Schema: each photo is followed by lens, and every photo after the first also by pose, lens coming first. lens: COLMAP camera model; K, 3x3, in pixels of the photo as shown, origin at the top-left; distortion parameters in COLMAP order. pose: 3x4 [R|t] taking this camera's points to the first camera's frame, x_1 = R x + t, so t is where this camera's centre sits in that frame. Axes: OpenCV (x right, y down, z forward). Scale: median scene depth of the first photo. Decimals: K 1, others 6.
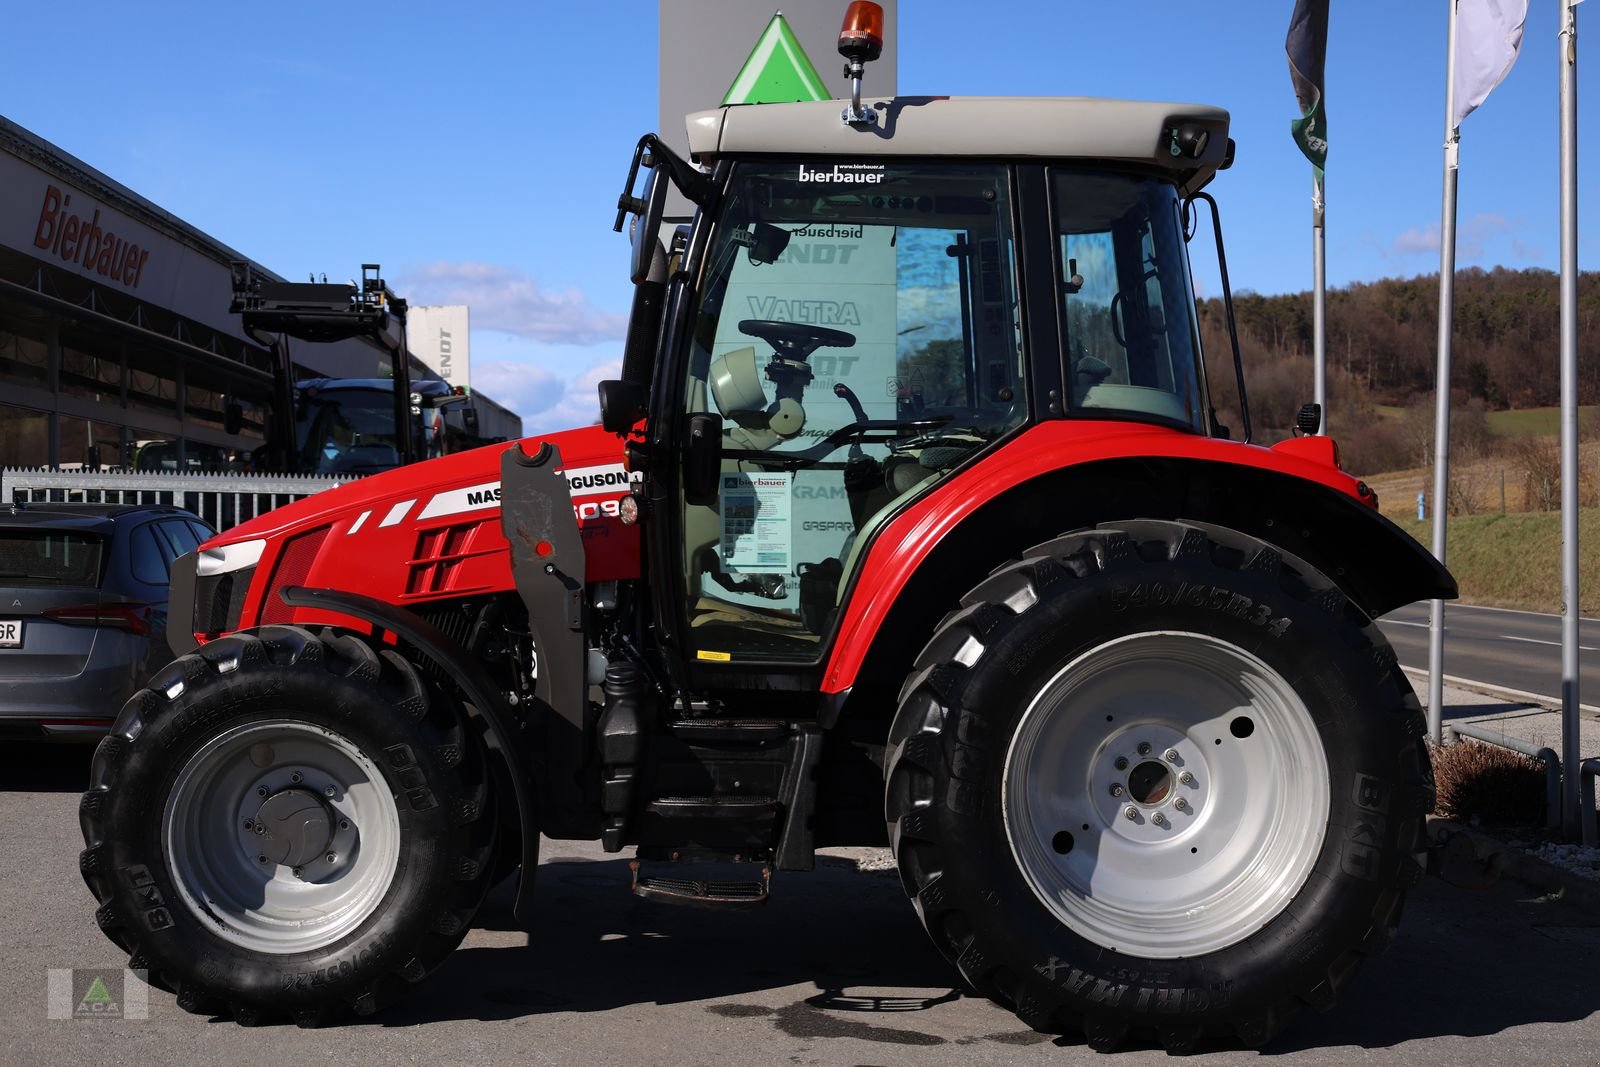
lens RADIAL K [[2516.4, 0, 800.0], [0, 2516.4, 533.5], [0, 0, 1]] dist [-0.000760, 0.156224]
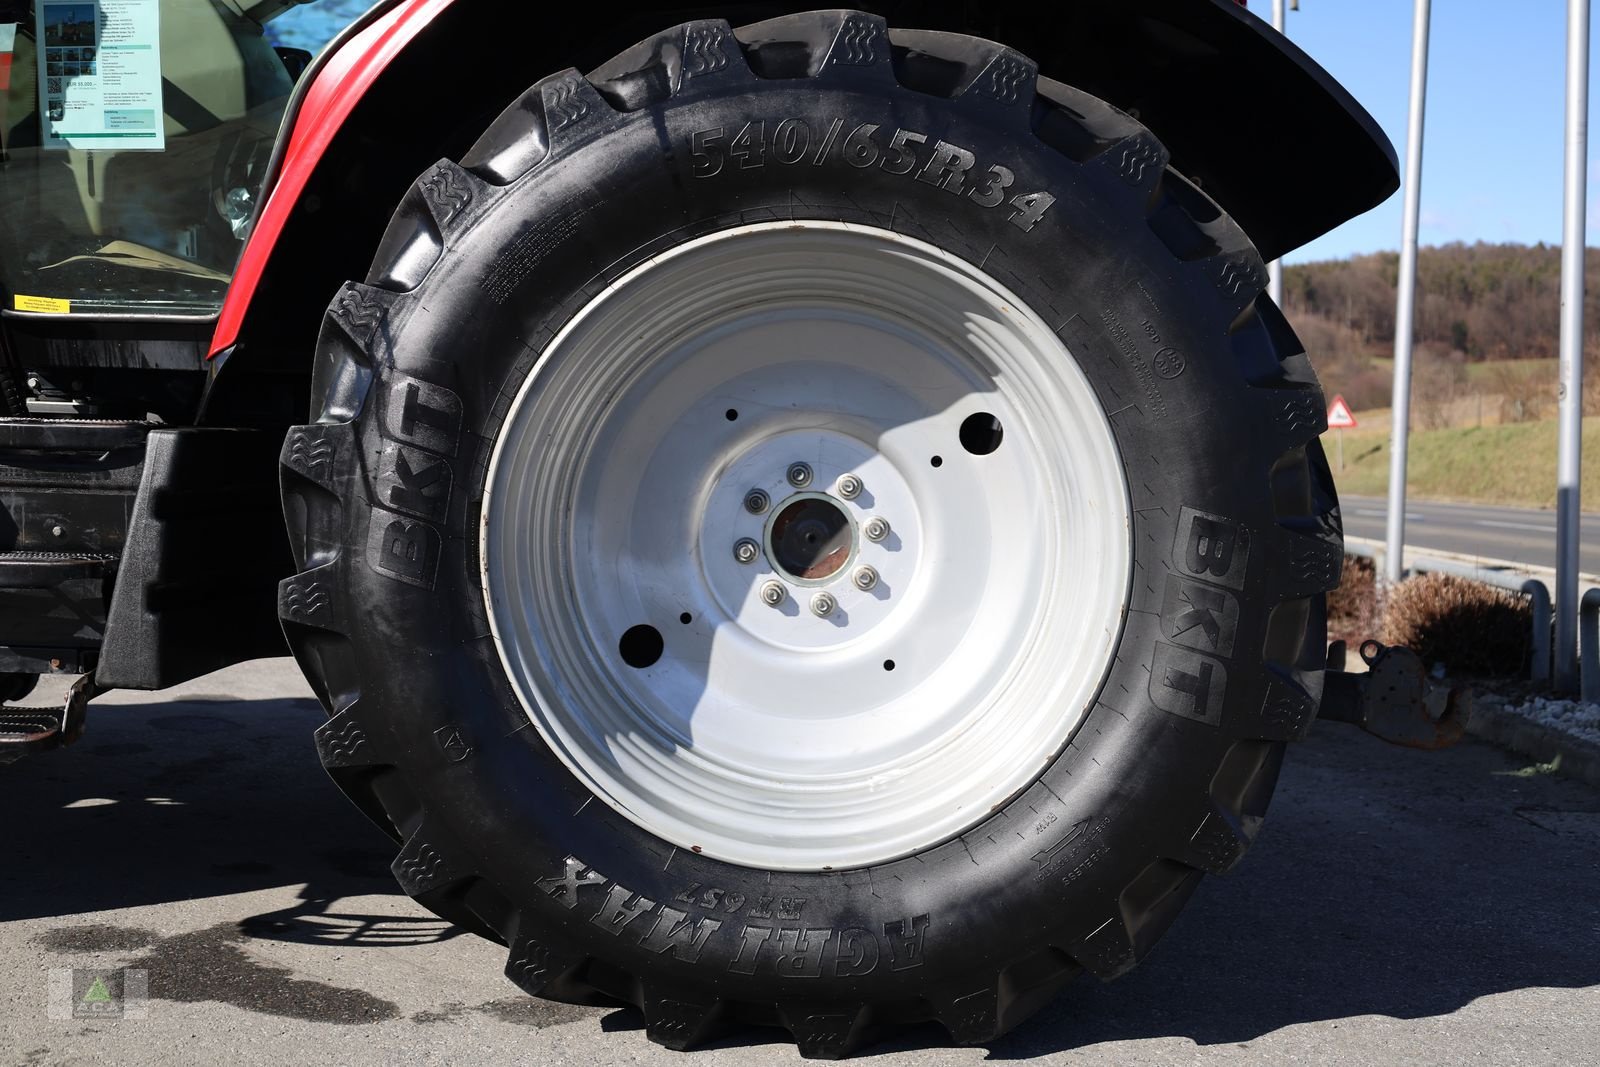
lens RADIAL K [[2035.7, 0, 800.0], [0, 2035.7, 533.5], [0, 0, 1]] dist [0.002530, 0.066037]
pose [[0.998752, 0.012616, -0.048327, 0.158035], [-0.011098, 0.999441, 0.031542, 0.084619], [0.048697, -0.030966, 0.998333, 0.568601]]
